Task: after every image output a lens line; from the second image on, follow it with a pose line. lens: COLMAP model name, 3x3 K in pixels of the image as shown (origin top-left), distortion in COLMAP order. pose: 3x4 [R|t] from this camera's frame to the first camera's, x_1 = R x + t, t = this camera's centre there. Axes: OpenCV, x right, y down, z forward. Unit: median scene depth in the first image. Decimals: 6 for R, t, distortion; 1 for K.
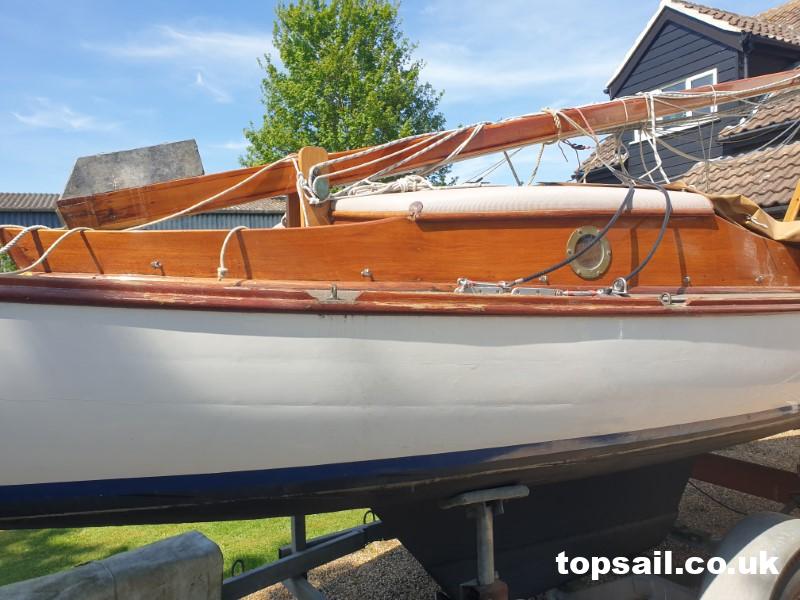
lens RADIAL K [[608.2, 0, 391.9], [0, 608.2, 290.2], [0, 0, 1]] dist [0.060548, -0.055488]
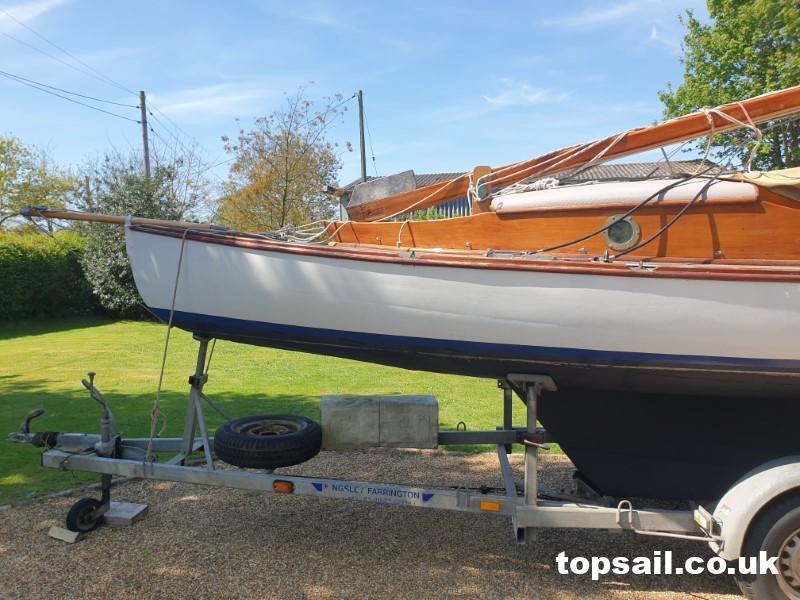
lens RADIAL K [[611.9, 0, 400.0], [0, 611.9, 300.0], [0, 0, 1]] dist [-0.023497, -0.001090]
pose [[0.784784, 0.068444, -0.615979, 0.604971], [-0.024452, 0.996529, 0.079575, -0.003239], [0.619287, -0.047388, 0.783733, -0.349977]]
